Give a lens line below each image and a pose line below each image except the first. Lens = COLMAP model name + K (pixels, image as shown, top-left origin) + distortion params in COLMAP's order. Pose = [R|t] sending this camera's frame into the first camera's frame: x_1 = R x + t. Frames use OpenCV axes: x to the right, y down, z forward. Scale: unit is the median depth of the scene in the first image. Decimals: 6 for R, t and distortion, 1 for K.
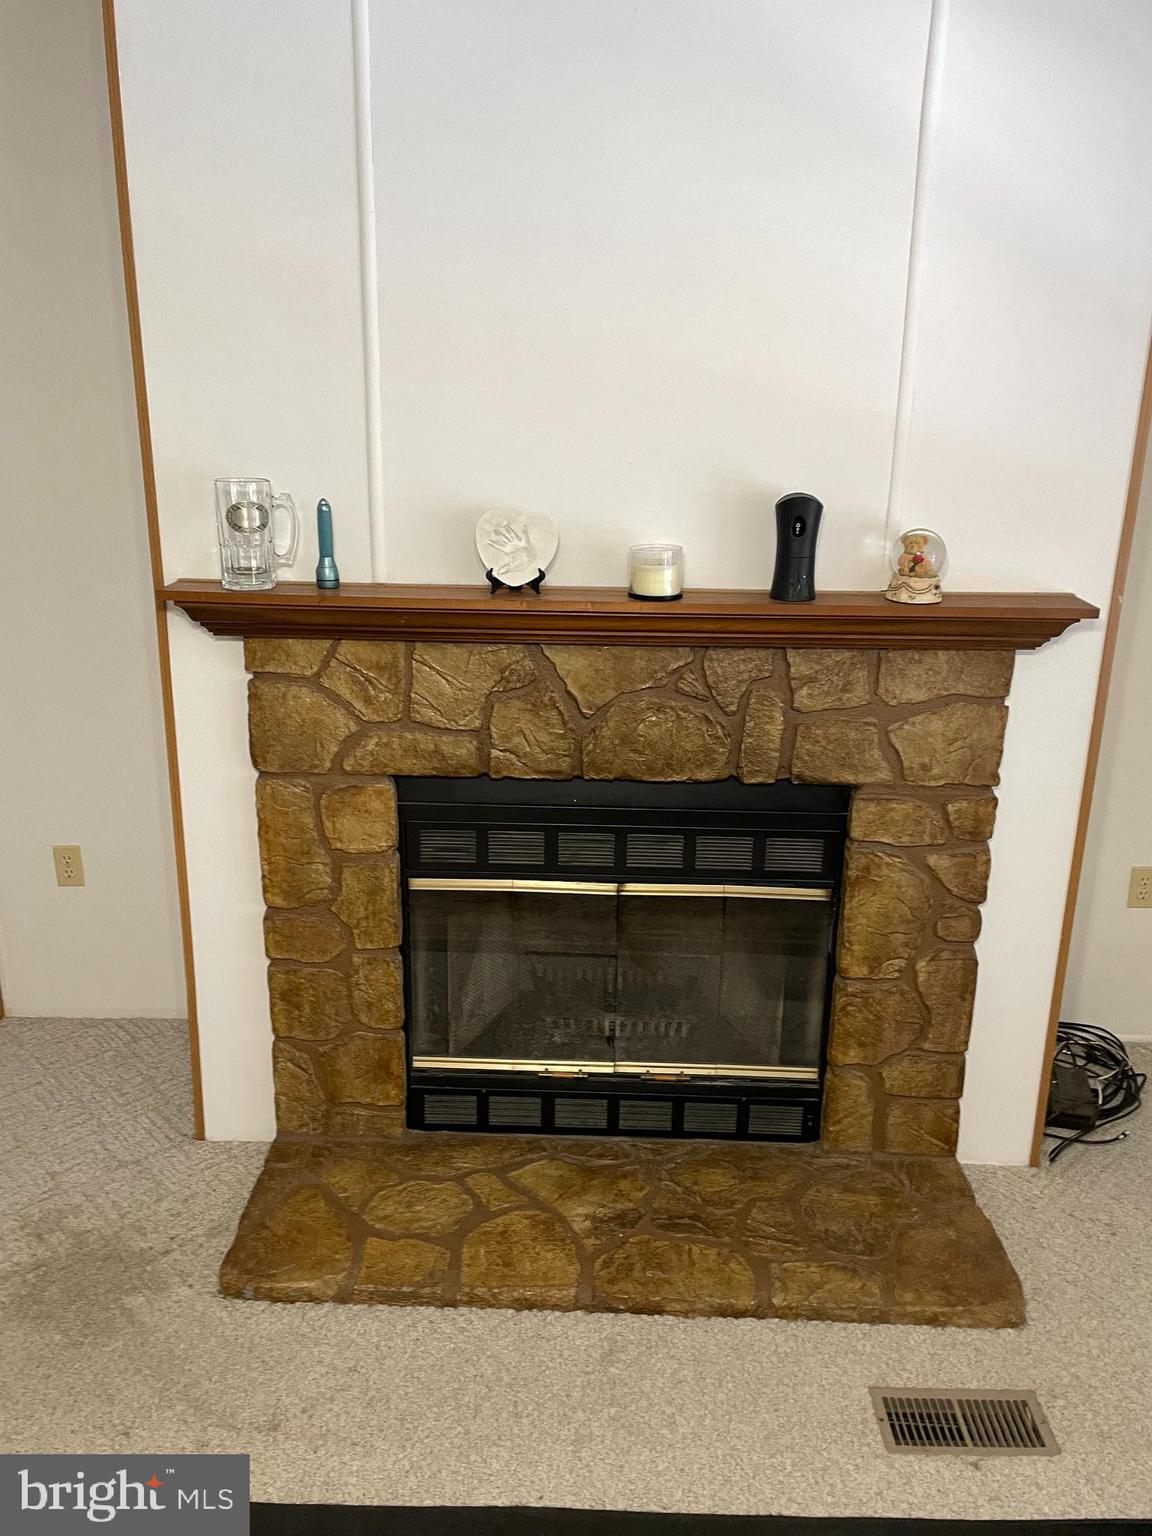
lens RADIAL K [[1208.0, 0, 576.0], [0, 1208.0, 768.0], [0, 0, 1]] dist [0.121101, -0.147288]
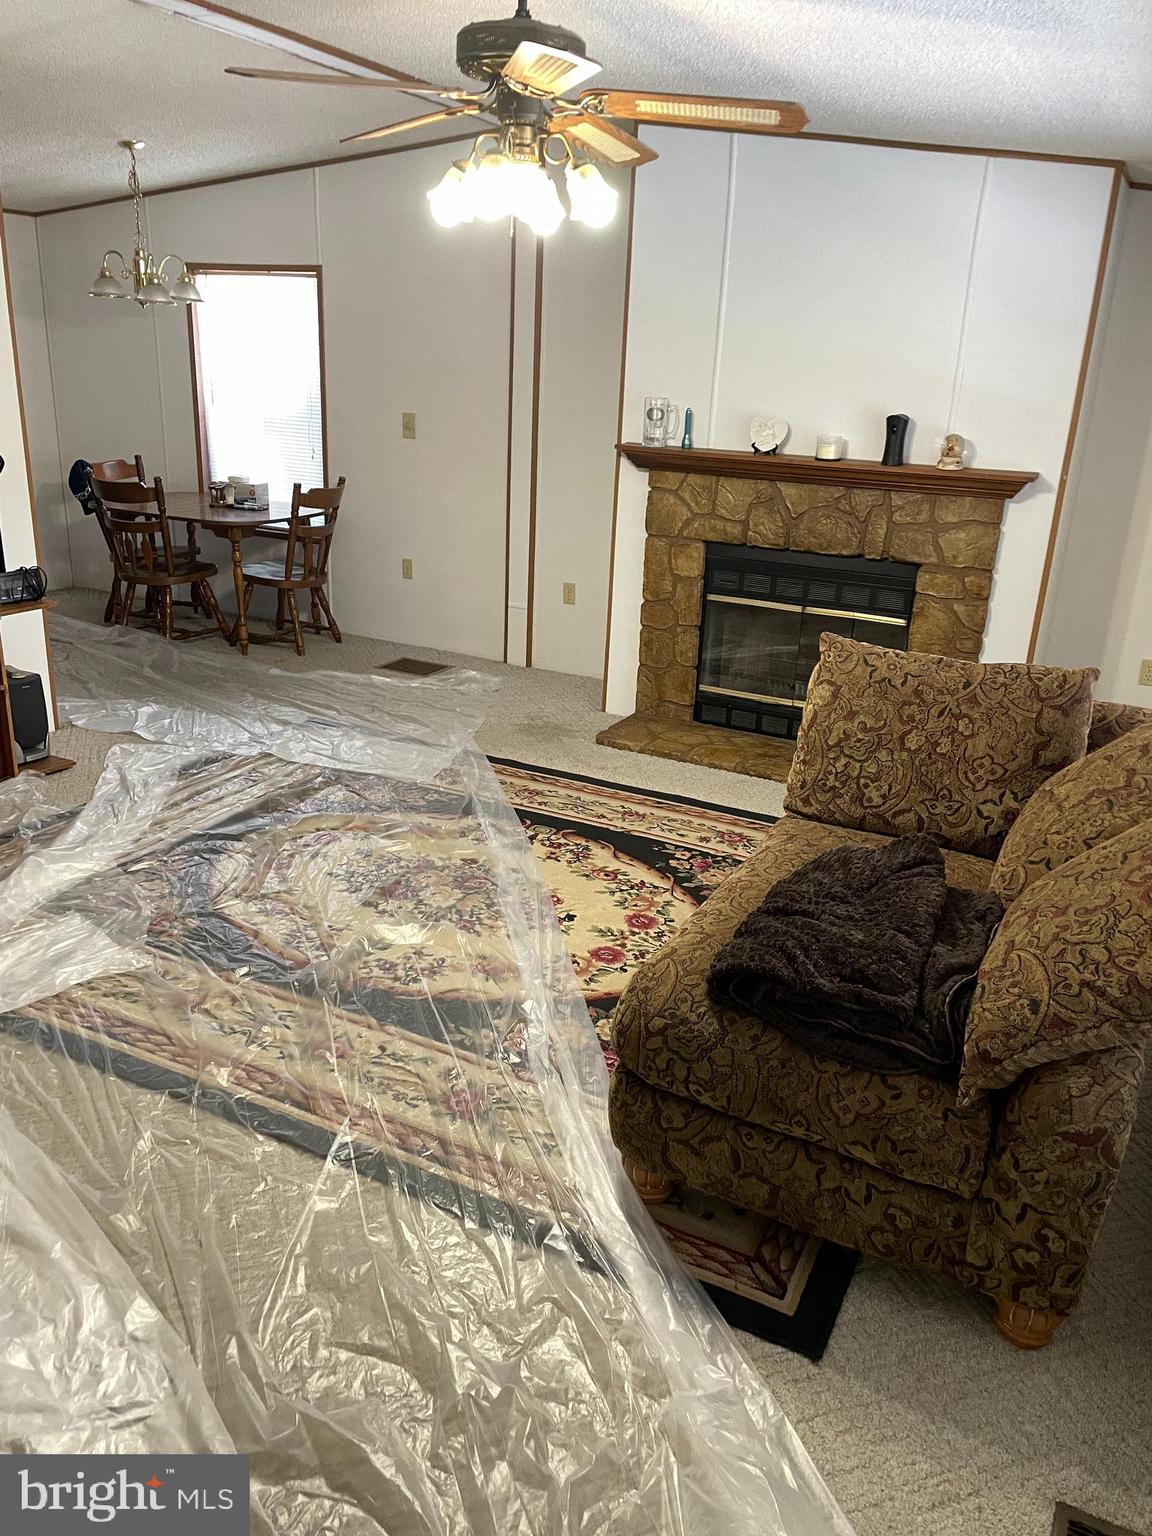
lens RADIAL K [[1208.0, 0, 576.0], [0, 1208.0, 768.0], [0, 0, 1]] dist [0.121101, -0.147288]
pose [[0.902102, 0.166127, -0.398264, 0.584930], [-0.152691, 0.986103, 0.065473, 0.305777], [0.403606, 0.001748, 0.914931, -1.096245]]
